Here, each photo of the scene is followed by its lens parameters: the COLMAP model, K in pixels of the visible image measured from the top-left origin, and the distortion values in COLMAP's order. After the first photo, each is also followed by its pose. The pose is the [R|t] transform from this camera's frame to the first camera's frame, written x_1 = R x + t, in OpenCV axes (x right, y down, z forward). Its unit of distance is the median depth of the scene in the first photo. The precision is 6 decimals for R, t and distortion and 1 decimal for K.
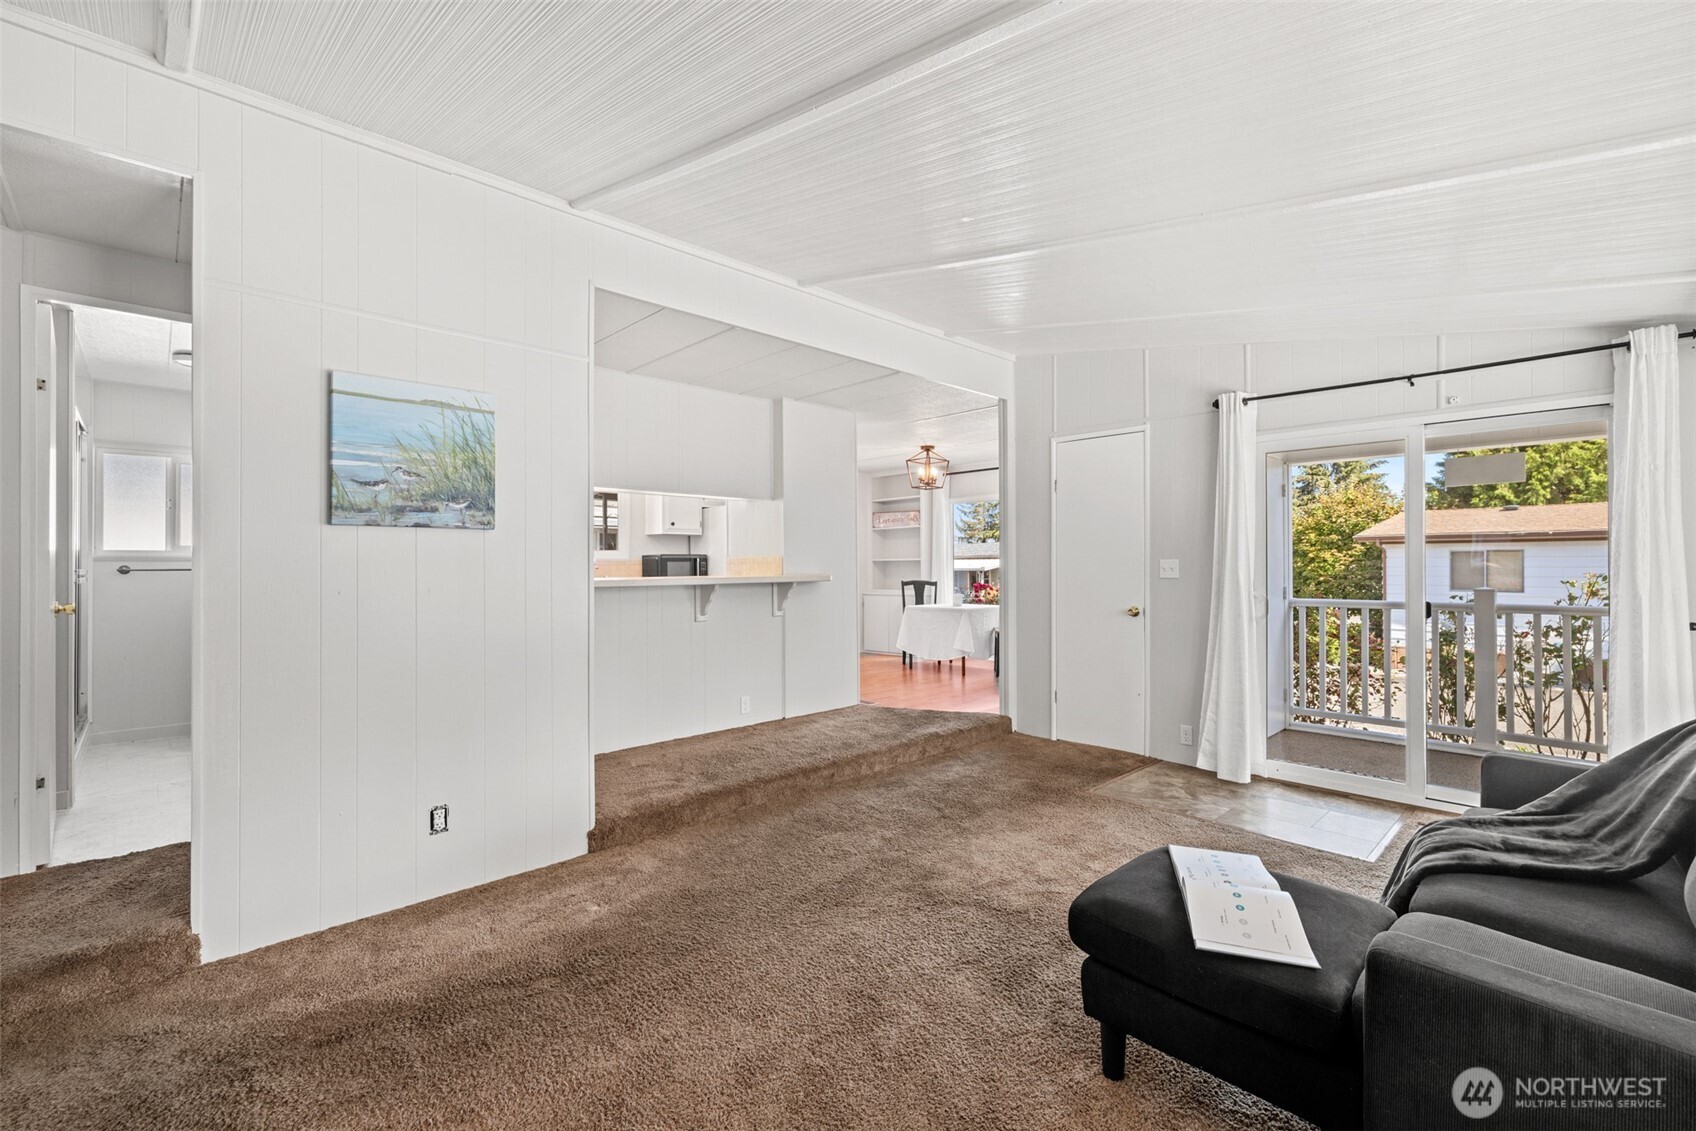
lens RADIAL K [[726.8, 0, 847.7], [0, 726.8, 563.0], [0, 0, 1]] dist [0.003385, 0.000299]
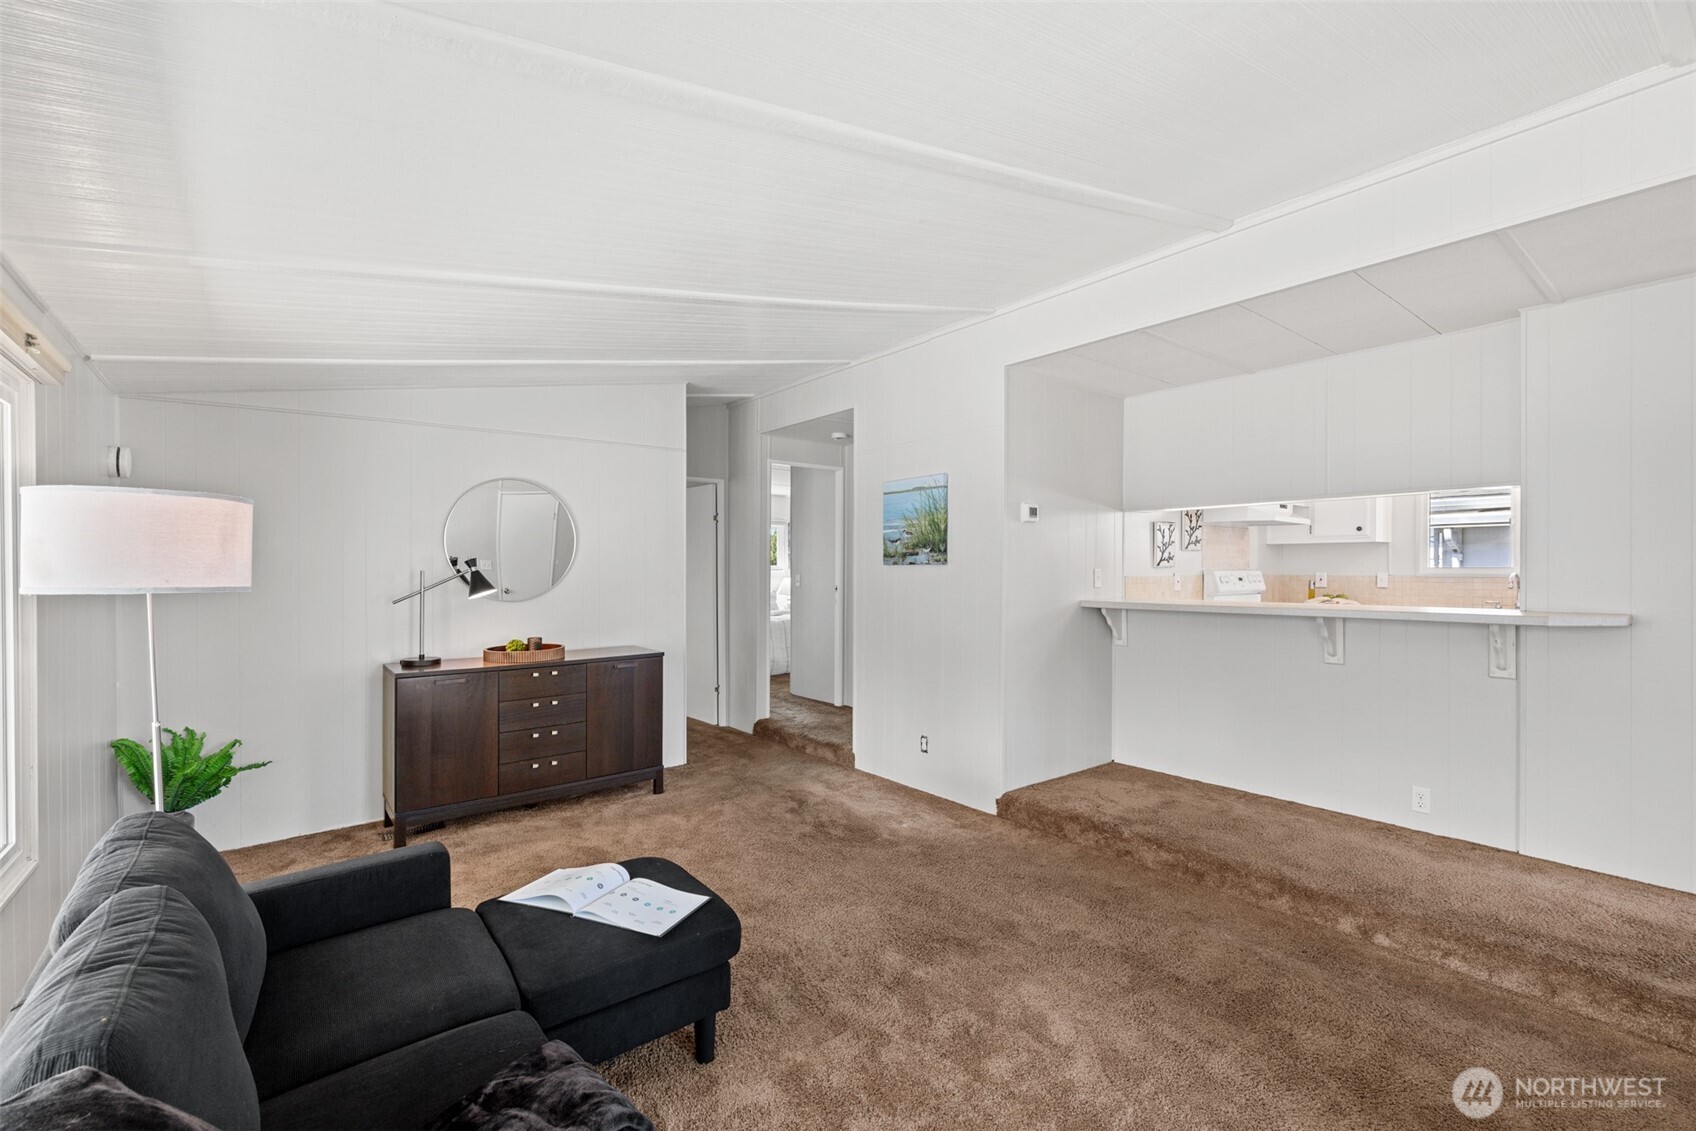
lens RADIAL K [[726.8, 0, 811.2], [0, 726.8, 566.7], [0, 0, 1]] dist [0.003385, 0.000299]
pose [[-0.120521, 0.007966, -0.992679, 0.835189], [0.011968, 0.999907, 0.006571, -0.044195], [0.992639, -0.011088, -0.120605, 0.737151]]
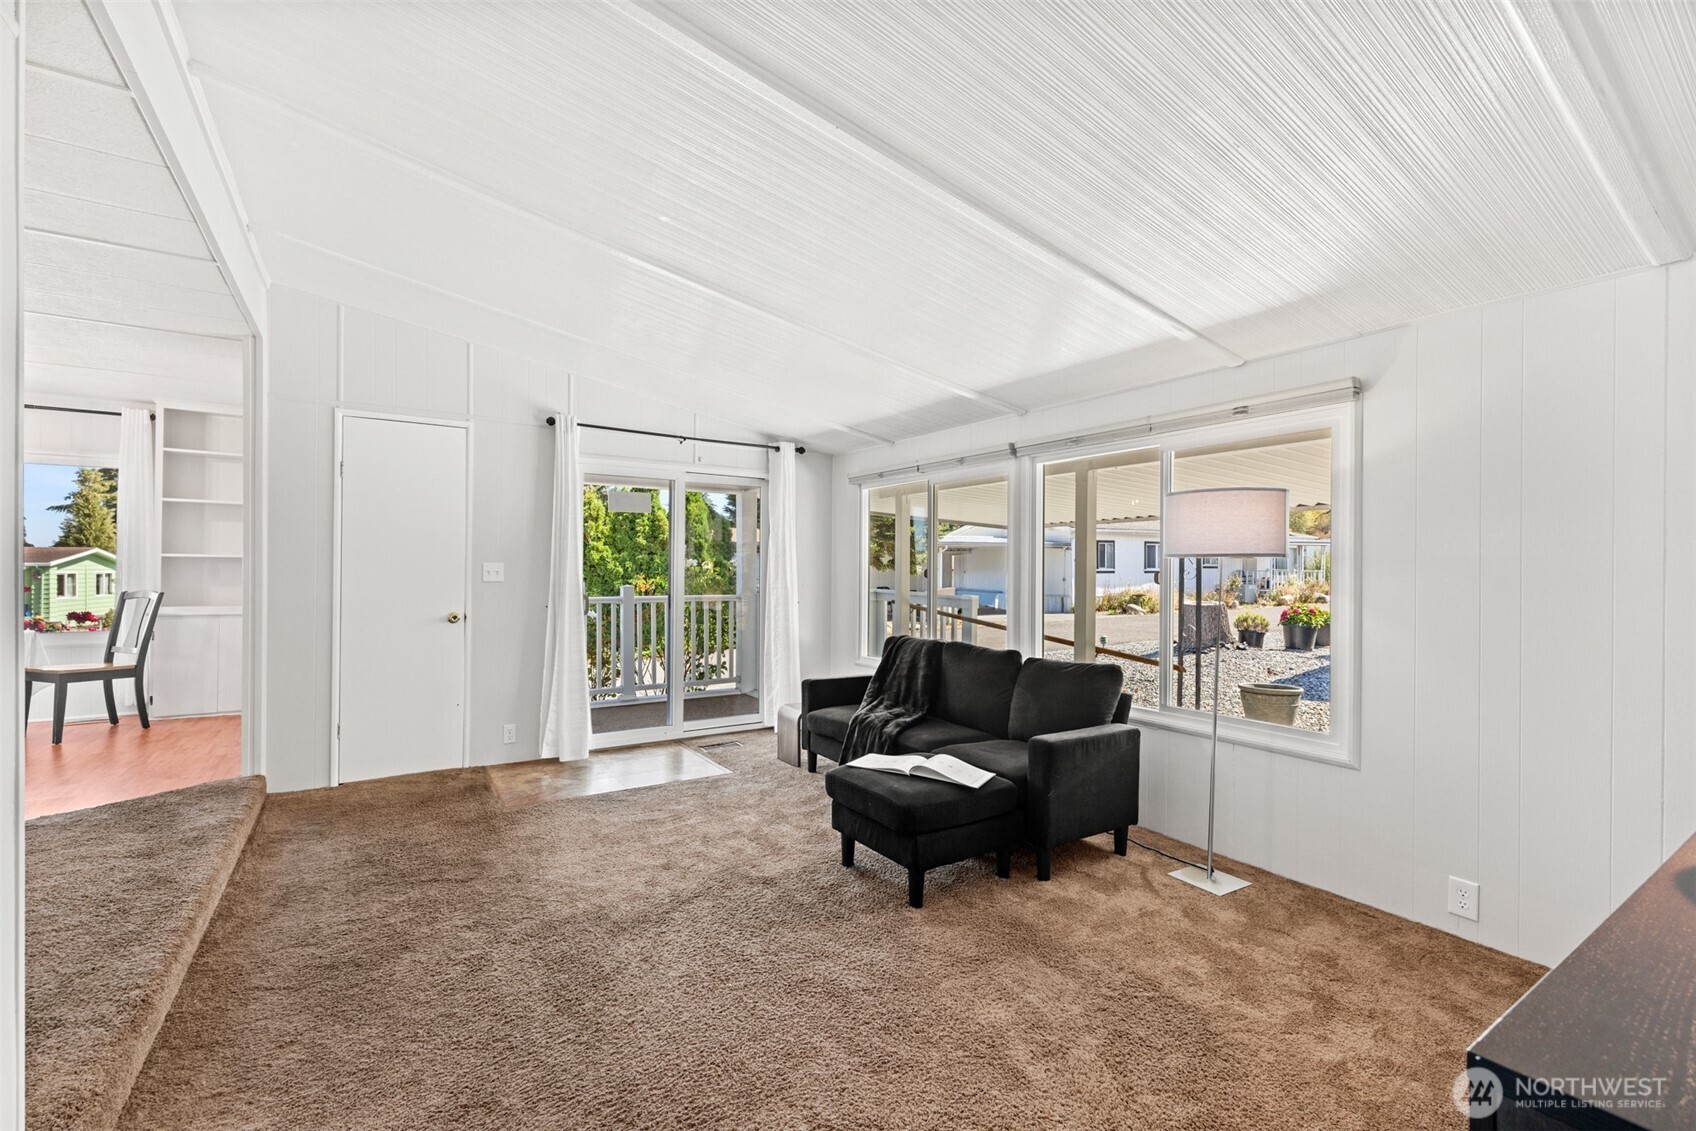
lens RADIAL K [[726.8, 0, 848.4], [0, 726.8, 568.6], [0, 0, 1]] dist [0.003385, 0.000299]
pose [[0.184178, 0.004394, 0.982883, -0.580180], [-0.009929, 0.999947, -0.002610, 0.000884], [-0.982843, -0.009278, 0.184212, 0.433478]]
